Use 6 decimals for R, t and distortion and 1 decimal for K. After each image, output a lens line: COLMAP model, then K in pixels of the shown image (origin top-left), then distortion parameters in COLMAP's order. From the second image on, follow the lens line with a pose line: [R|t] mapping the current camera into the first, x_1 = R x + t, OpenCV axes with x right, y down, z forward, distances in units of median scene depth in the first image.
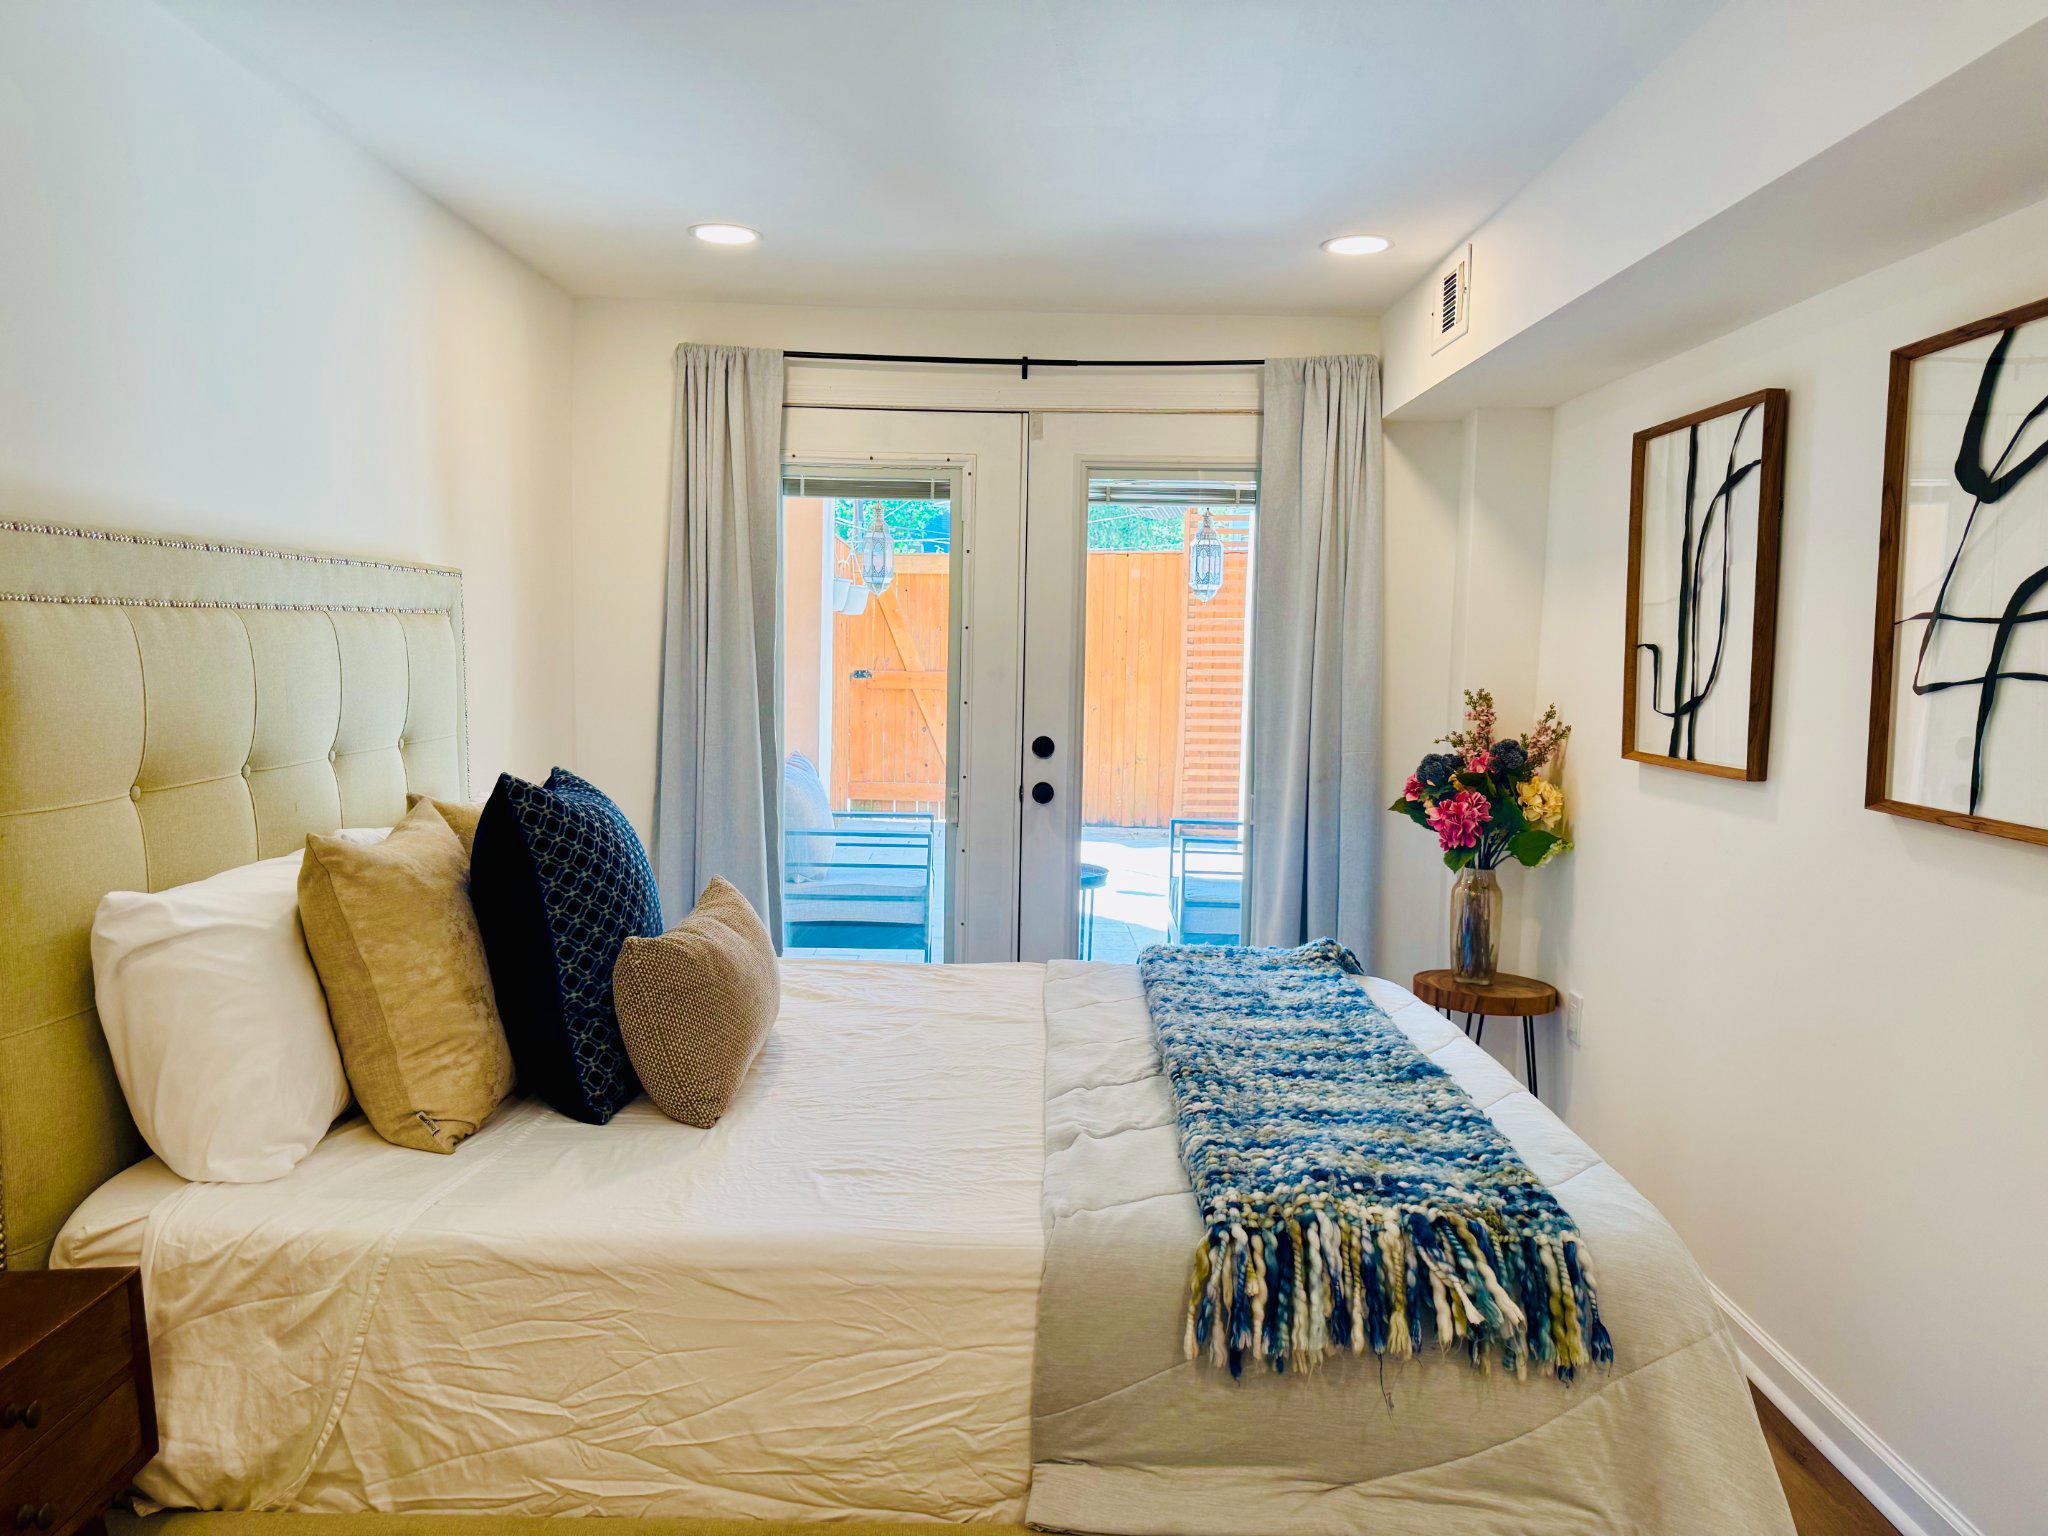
lens RADIAL K [[1441.8, 0, 1024.6], [0, 1441.8, 765.7], [0, 0, 1]] dist [0.048858, -0.057514]
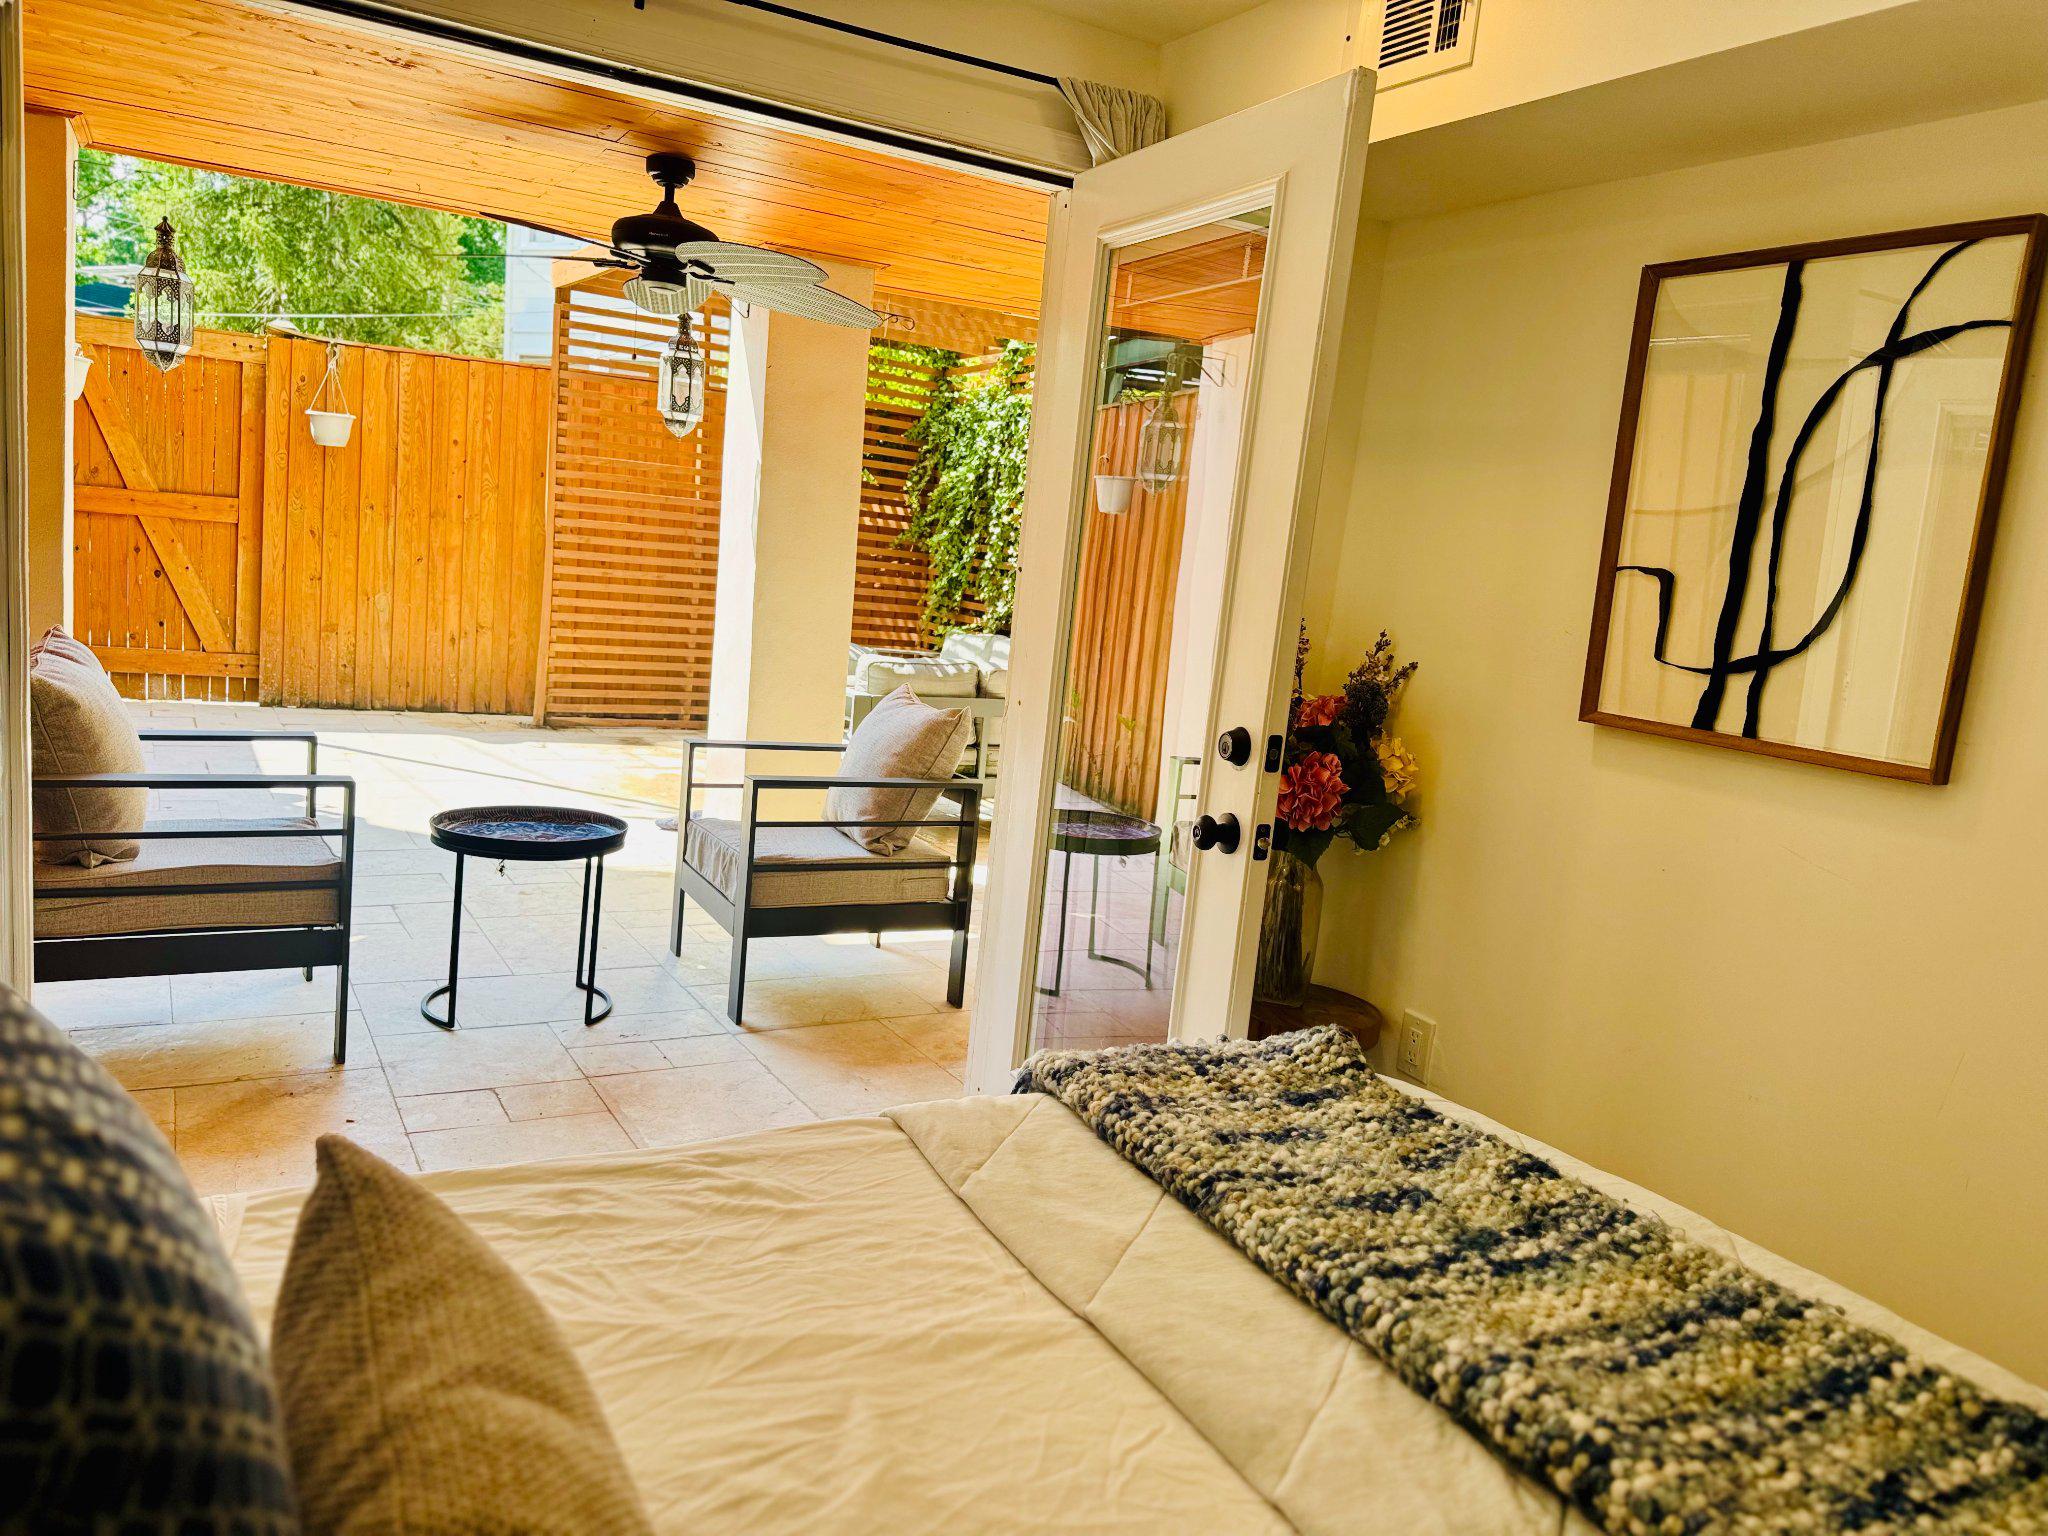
lens RADIAL K [[1441.8, 0, 1038.1], [0, 1441.8, 764.7], [0, 0, 1]] dist [0.048858, -0.057514]
pose [[0.864134, -0.012929, 0.503096, -0.299132], [-0.037061, 0.995321, 0.089237, -0.059432], [-0.501896, -0.095758, 0.859611, 0.789197]]
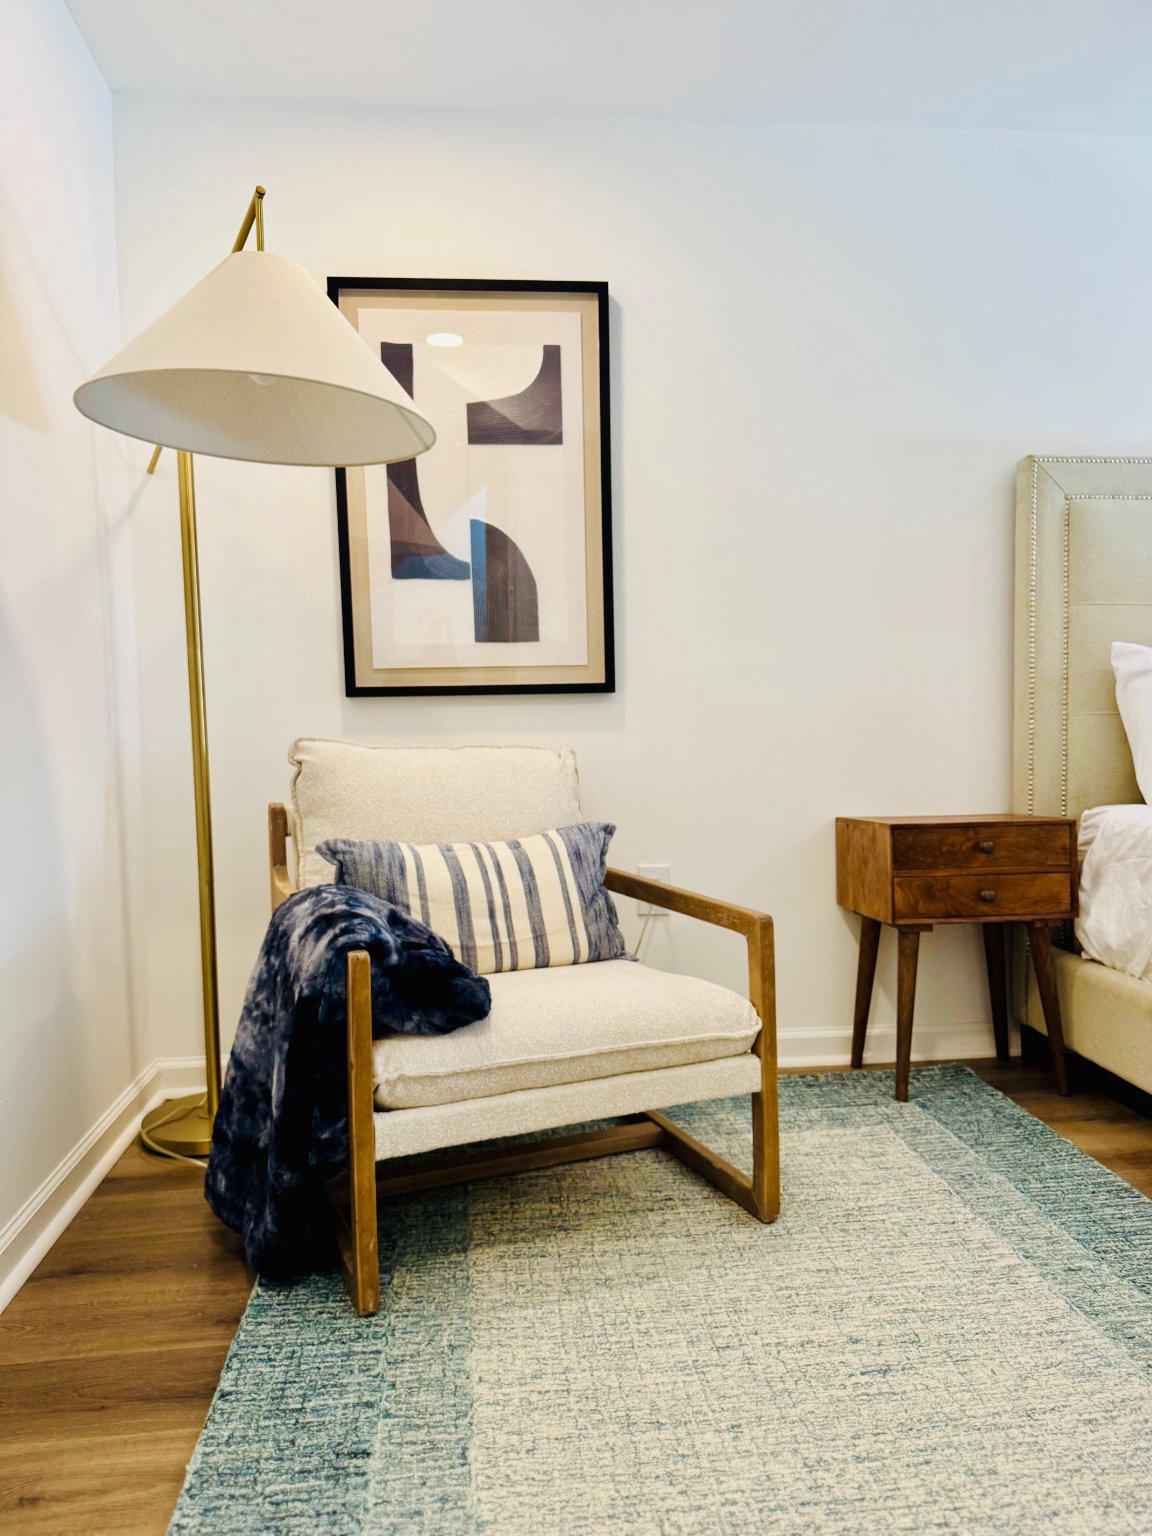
lens RADIAL K [[1081.3, 0, 572.6], [0, 1081.3, 766.7], [0, 0, 1]] dist [0.048858, -0.057514]
pose [[0.100292, 0.036580, -0.994285, 0.605677], [-0.078199, 0.996522, 0.028775, 0.216236], [0.991880, 0.074867, 0.102804, 0.123093]]
